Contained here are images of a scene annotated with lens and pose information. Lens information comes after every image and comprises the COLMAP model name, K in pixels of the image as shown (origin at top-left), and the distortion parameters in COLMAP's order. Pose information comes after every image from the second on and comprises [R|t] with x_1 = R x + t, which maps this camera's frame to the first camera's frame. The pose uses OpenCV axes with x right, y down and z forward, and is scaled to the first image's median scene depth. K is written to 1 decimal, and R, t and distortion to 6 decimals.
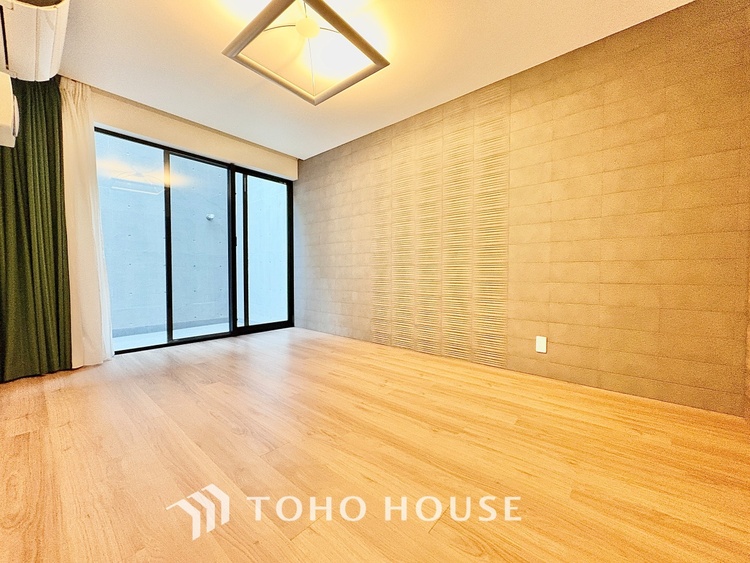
lens RADIAL K [[297.9, 0, 369.7], [0, 297.9, 279.8], [0, 0, 1]] dist [0.001676, -0.000101]
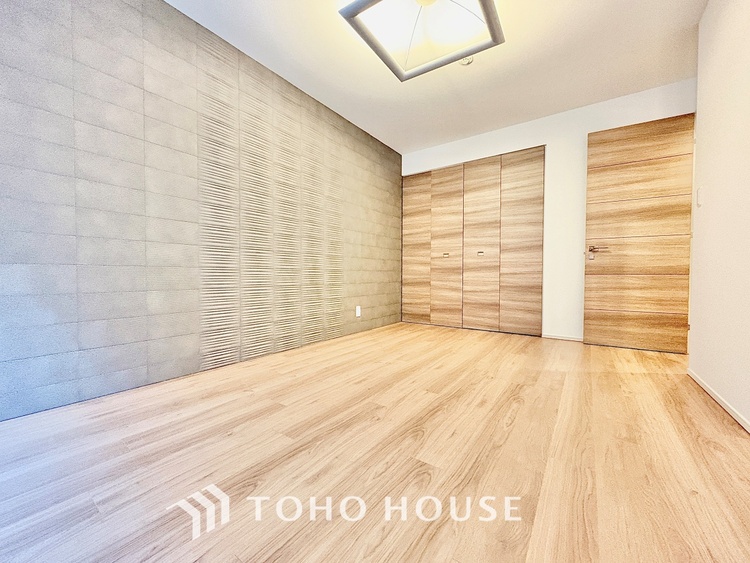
lens RADIAL K [[297.9, 0, 380.1], [0, 297.9, 279.5], [0, 0, 1]] dist [0.001676, -0.000101]
pose [[-0.107629, -0.020333, 0.993983, -0.803096], [0.016353, 0.999619, 0.022219, 0.018527], [-0.994057, 0.018646, -0.107256, 0.889630]]
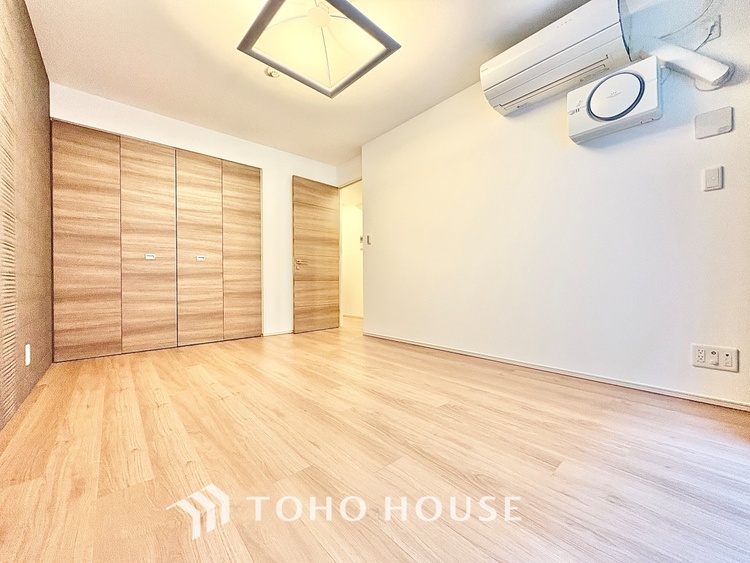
lens RADIAL K [[297.9, 0, 369.2], [0, 297.9, 279.9], [0, 0, 1]] dist [0.001676, -0.000101]
pose [[-0.990085, 0.007745, 0.140253, -0.355172], [0.009727, 0.999862, 0.013453, 0.016341], [-0.140129, 0.014684, -0.990024, 1.395462]]
